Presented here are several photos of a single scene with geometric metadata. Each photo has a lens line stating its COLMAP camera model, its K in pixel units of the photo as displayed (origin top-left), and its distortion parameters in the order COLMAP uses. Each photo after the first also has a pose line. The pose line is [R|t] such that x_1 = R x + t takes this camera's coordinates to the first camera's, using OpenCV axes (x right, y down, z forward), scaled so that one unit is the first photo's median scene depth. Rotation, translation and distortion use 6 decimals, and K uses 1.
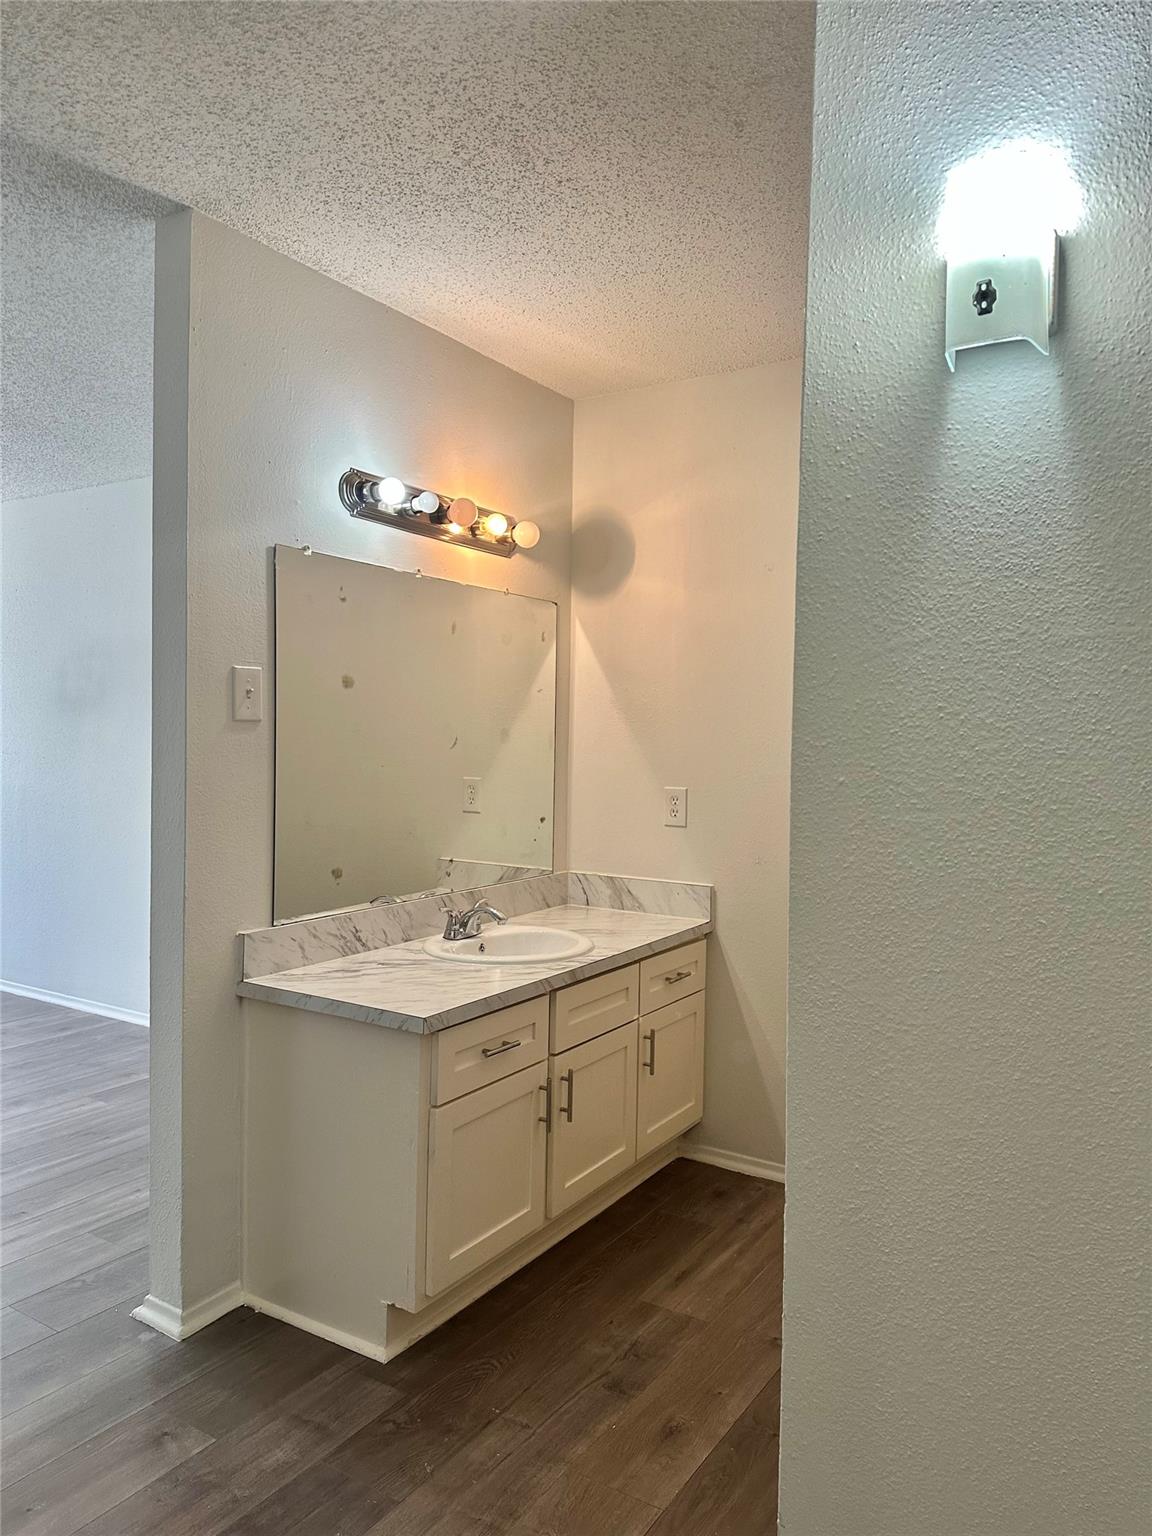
lens RADIAL K [[1063.4, 0, 562.7], [0, 1063.4, 769.3], [0, 0, 1]] dist [0.091706, -0.115096]
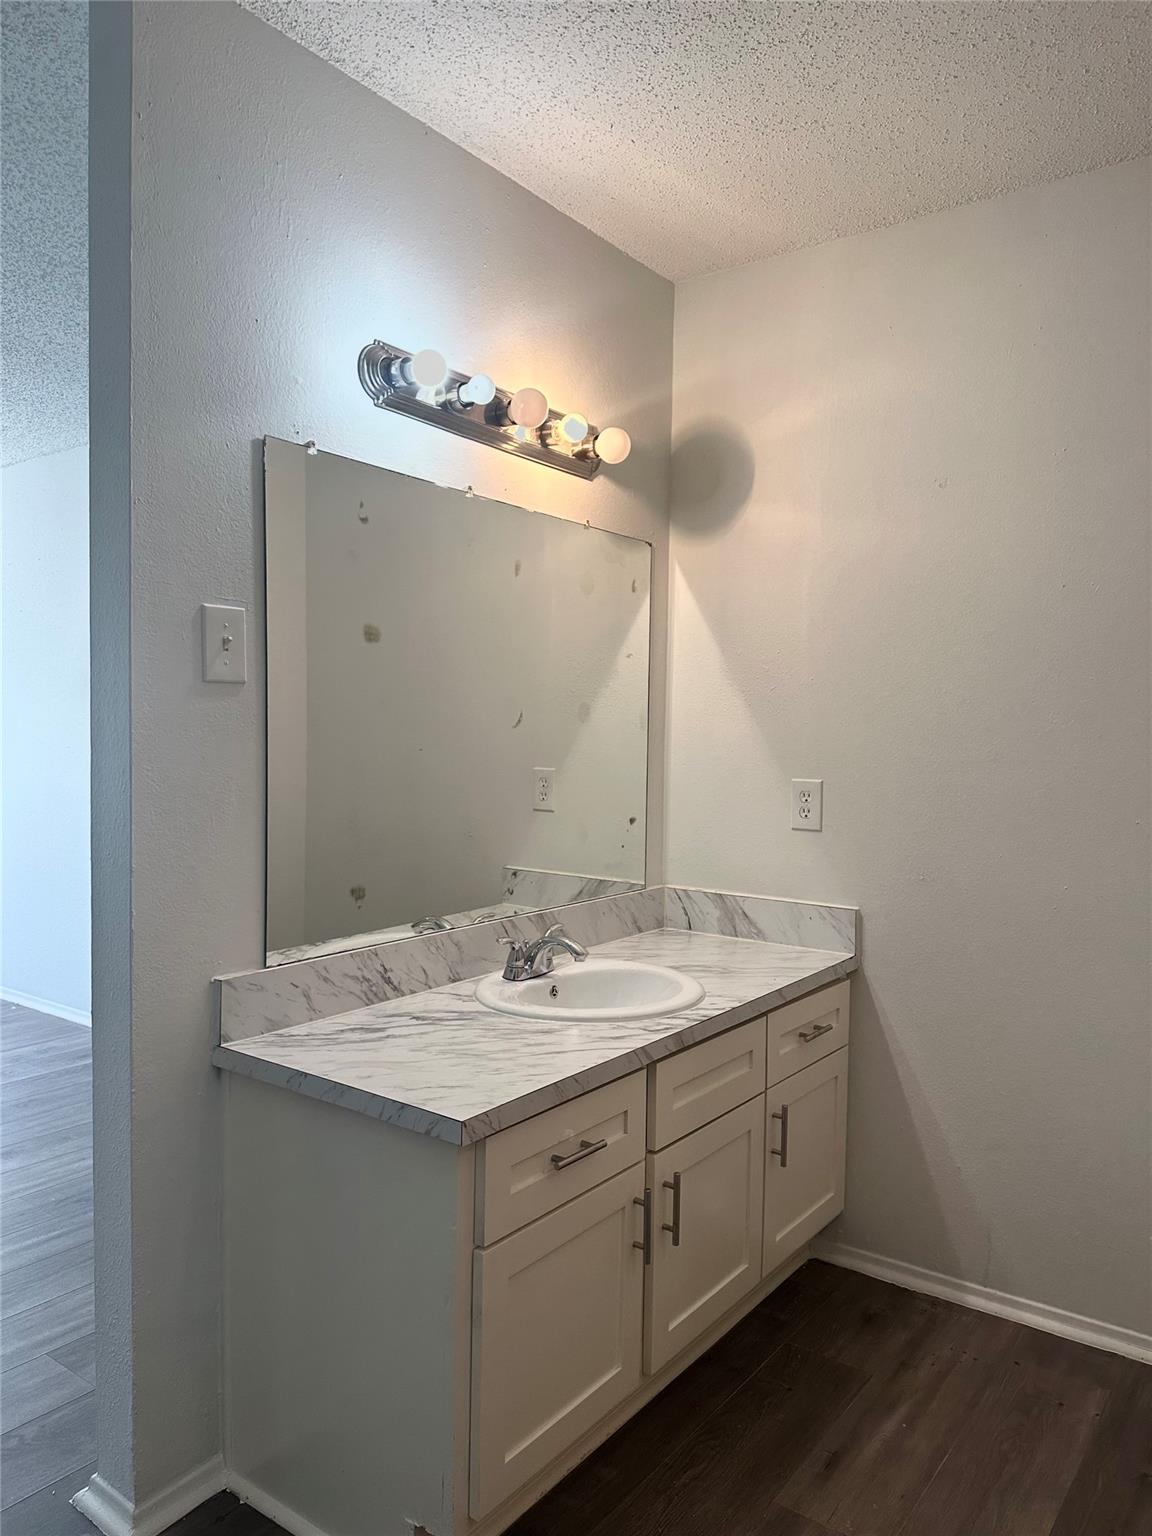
lens RADIAL K [[1063.4, 0, 562.7], [0, 1063.4, 769.3], [0, 0, 1]] dist [0.091706, -0.115096]
pose [[0.997102, 0.000275, -0.076081, -0.013025], [-0.000153, 0.999999, 0.001610, 0.009966], [0.076081, -0.001594, 0.997100, 0.260491]]
